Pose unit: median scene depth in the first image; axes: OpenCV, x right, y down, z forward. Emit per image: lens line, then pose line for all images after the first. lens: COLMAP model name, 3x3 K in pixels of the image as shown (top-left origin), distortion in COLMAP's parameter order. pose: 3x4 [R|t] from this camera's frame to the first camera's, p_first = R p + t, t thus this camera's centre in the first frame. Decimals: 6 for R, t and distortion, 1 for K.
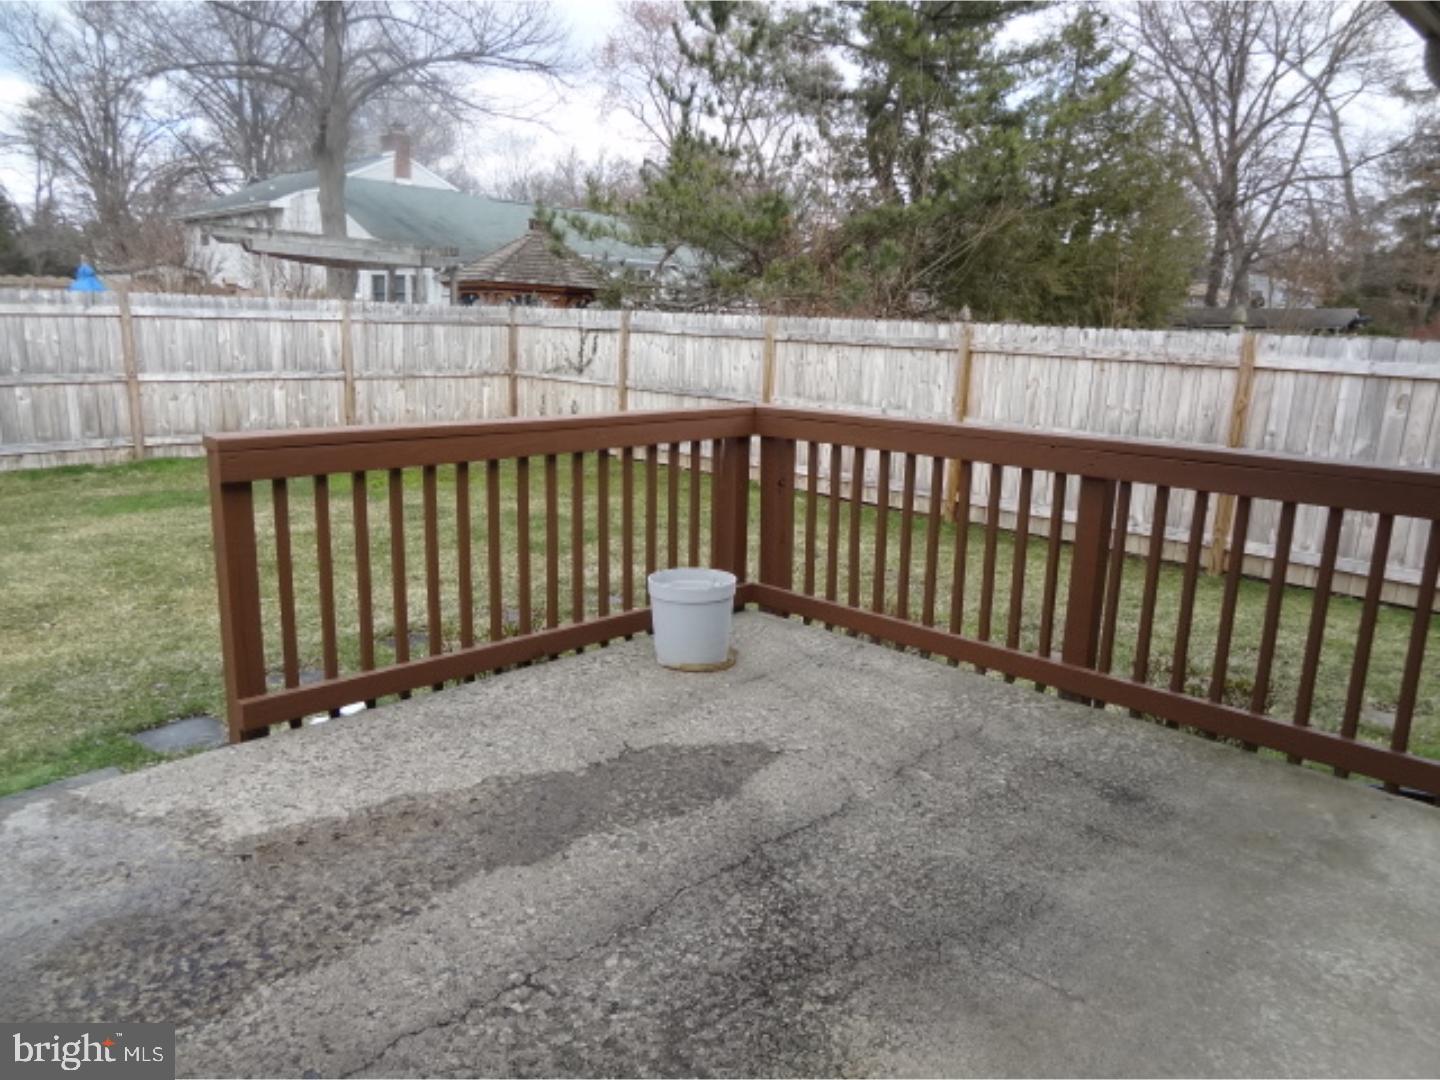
lens RADIAL K [[1006.8, 0, 725.7], [0, 1006.8, 537.0], [0, 0, 1]] dist [-0.004184, 0.006584]
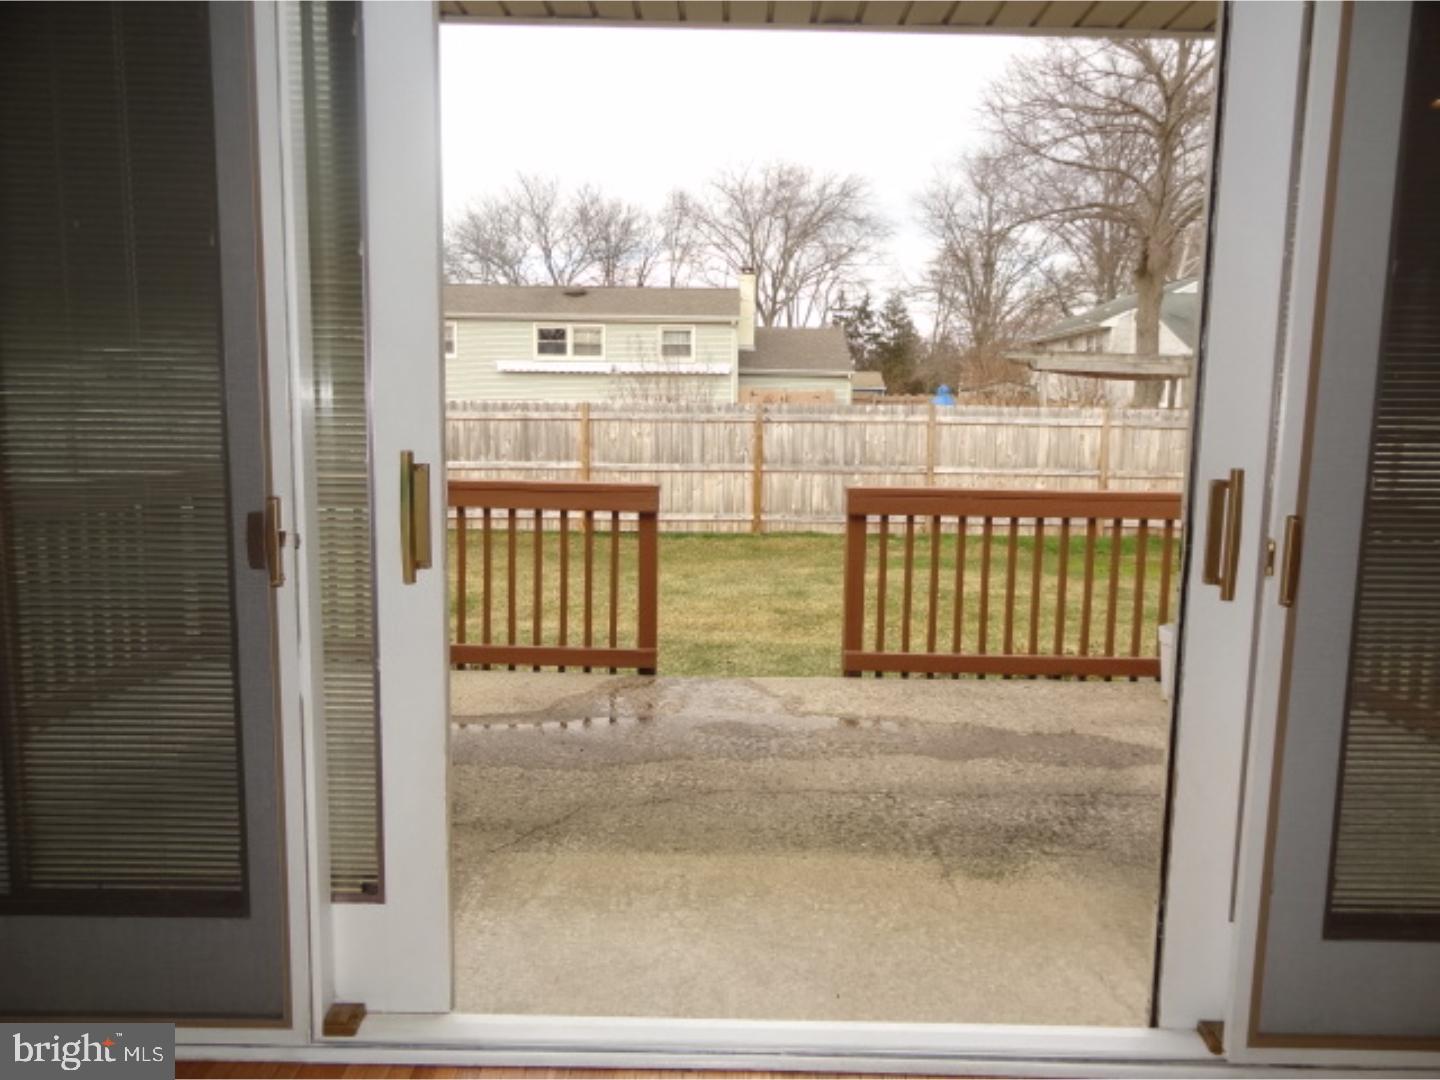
lens RADIAL K [[1006.8, 0, 725.7], [0, 1006.8, 537.0], [0, 0, 1]] dist [-0.004184, 0.006584]
pose [[0.704436, 0.072517, -0.706053, 0.137503], [-0.147073, 0.988090, -0.045252, 0.022791], [0.694362, 0.135719, 0.706712, -0.080107]]
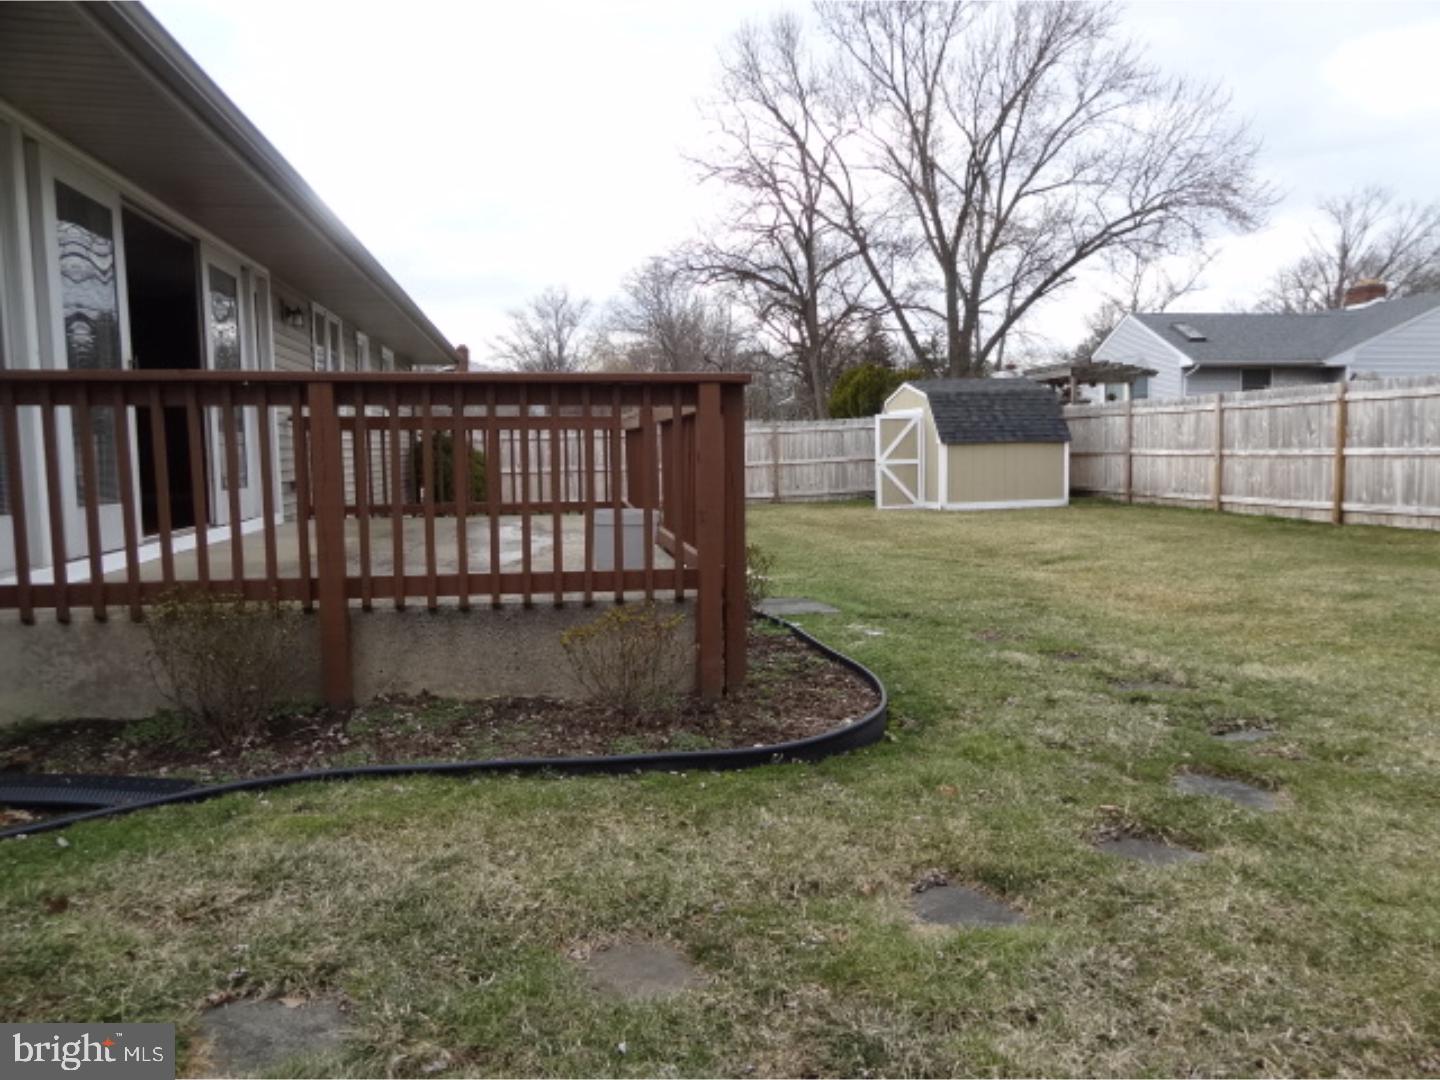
lens RADIAL K [[1006.8, 0, 725.7], [0, 1006.8, 537.0], [0, 0, 1]] dist [-0.004184, 0.006584]
pose [[-0.577641, 0.053603, -0.814529, 0.315827], [-0.173946, 0.966840, 0.186985, -0.064769], [0.797542, 0.249694, -0.549162, 0.617603]]
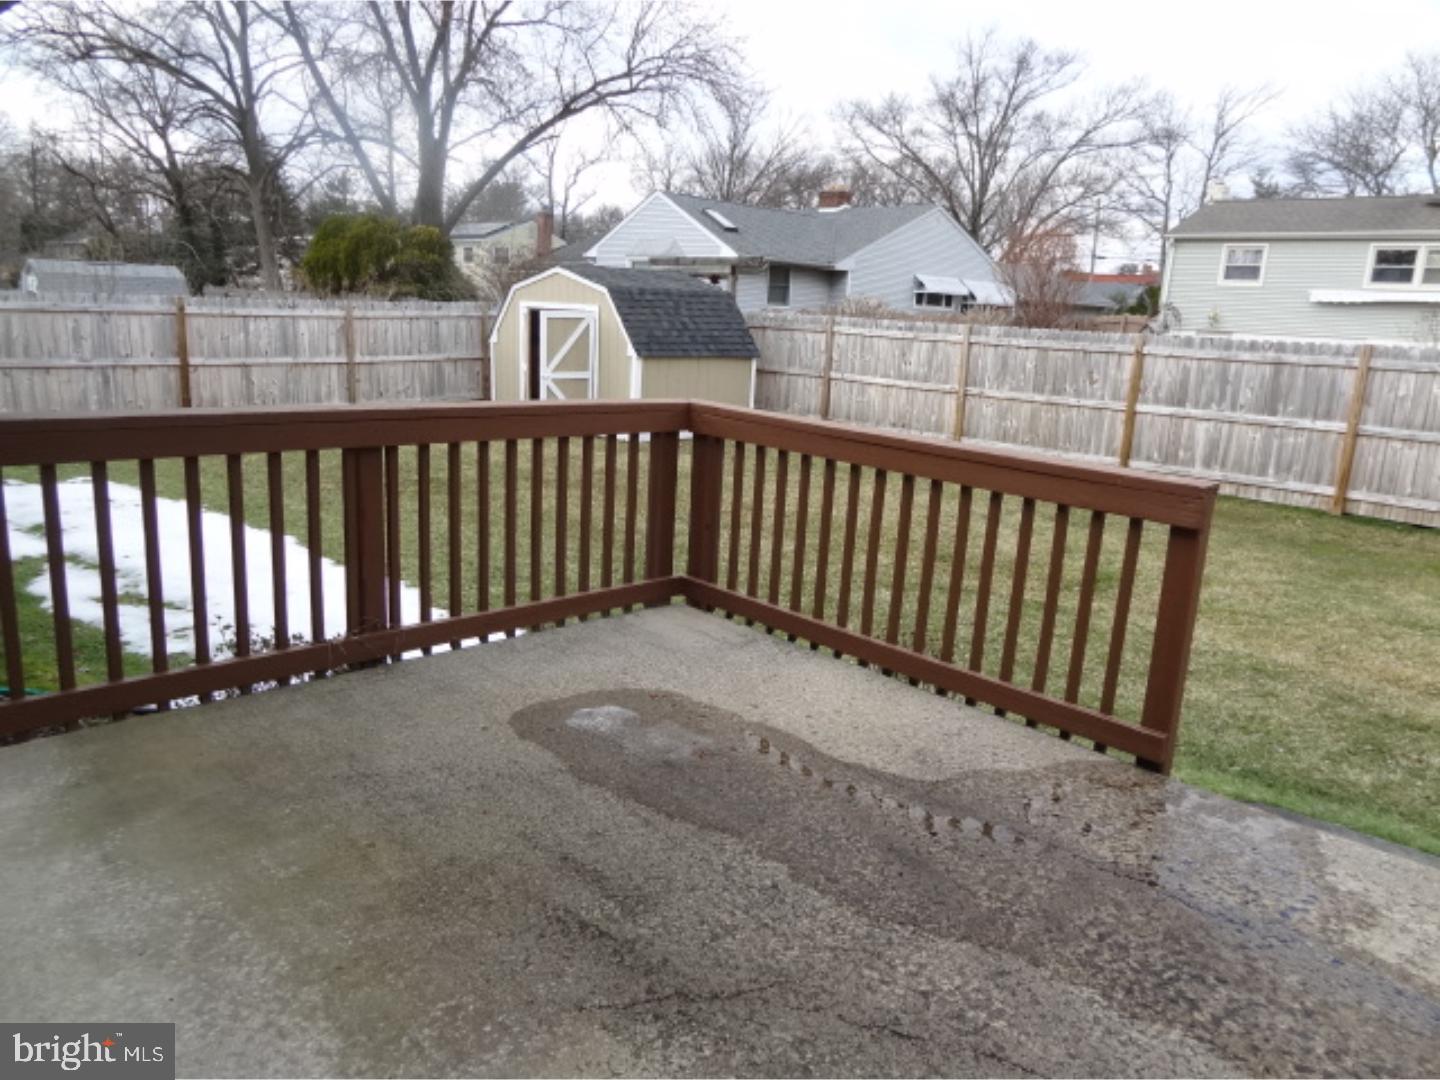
lens RADIAL K [[1006.8, 0, 725.7], [0, 1006.8, 537.0], [0, 0, 1]] dist [-0.004184, 0.006584]
pose [[0.012245, 0.194218, -0.980882, 0.076682], [-0.264226, 0.946716, 0.184155, -0.016853], [0.964383, 0.256919, 0.062910, 0.062226]]
